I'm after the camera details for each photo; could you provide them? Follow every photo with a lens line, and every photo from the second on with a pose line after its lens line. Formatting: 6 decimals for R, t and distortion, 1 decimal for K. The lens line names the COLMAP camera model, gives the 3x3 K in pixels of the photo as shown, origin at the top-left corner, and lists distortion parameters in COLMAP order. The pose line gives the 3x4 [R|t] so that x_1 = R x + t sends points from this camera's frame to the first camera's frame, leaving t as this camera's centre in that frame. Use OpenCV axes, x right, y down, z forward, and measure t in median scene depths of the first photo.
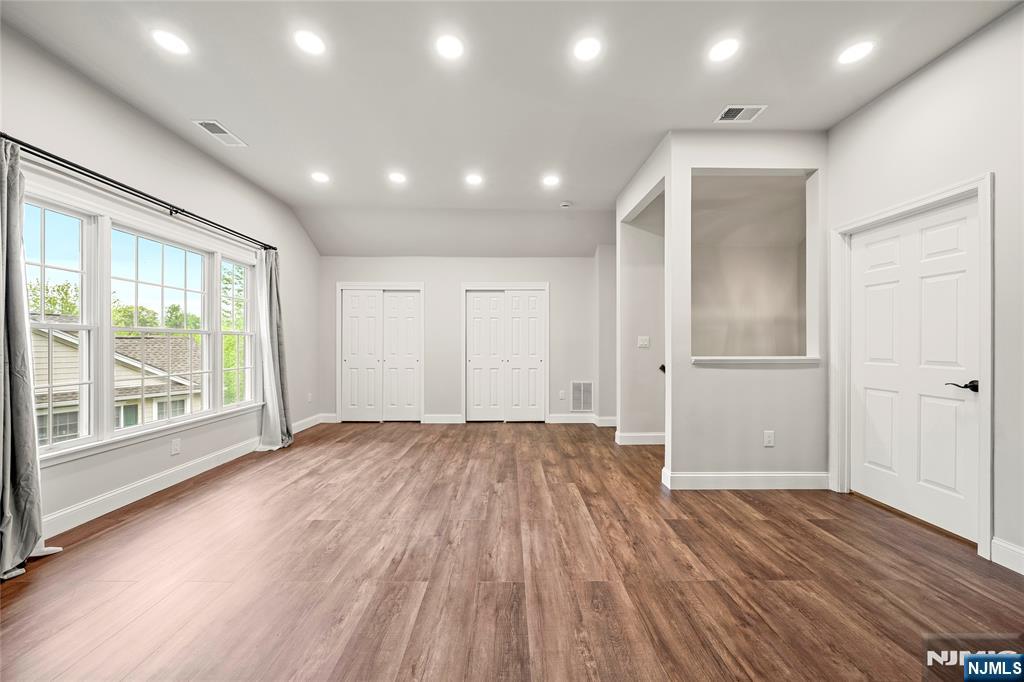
lens RADIAL K [[352.1, 0, 510.0], [0, 352.1, 345.4], [0, 0, 1]] dist [-0.004300, -0.000205]
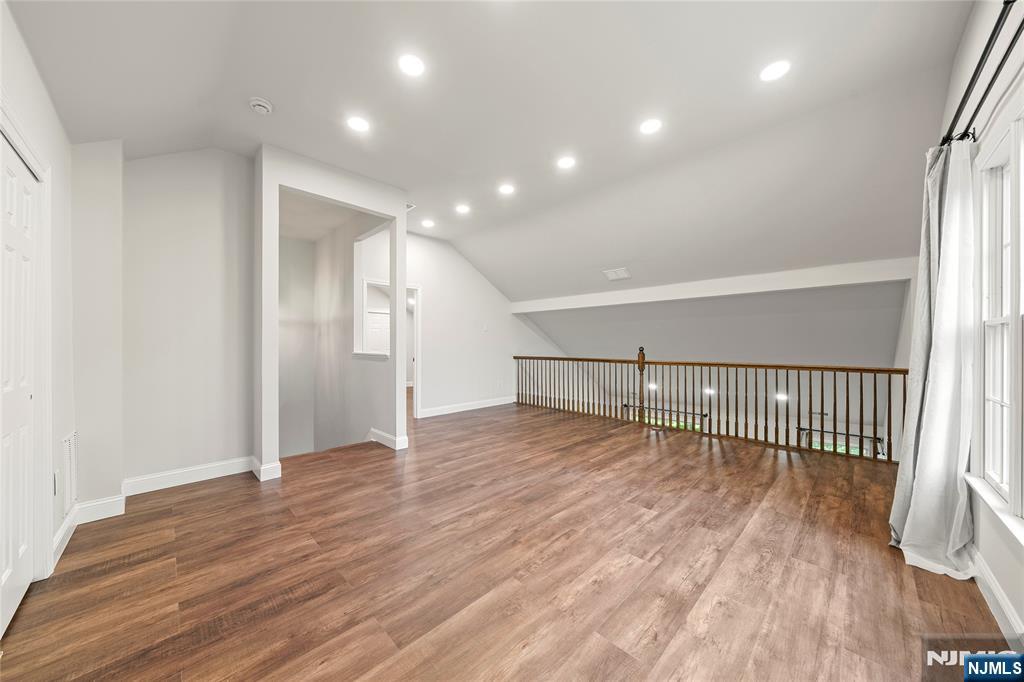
lens RADIAL K [[352.1, 0, 510.0], [0, 352.1, 345.4], [0, 0, 1]] dist [-0.004300, -0.000205]
pose [[-0.705995, -0.002751, 0.708211, -0.936043], [0.002671, 0.999975, 0.006546, -0.011311], [-0.708212, 0.006513, -0.705970, 1.900173]]
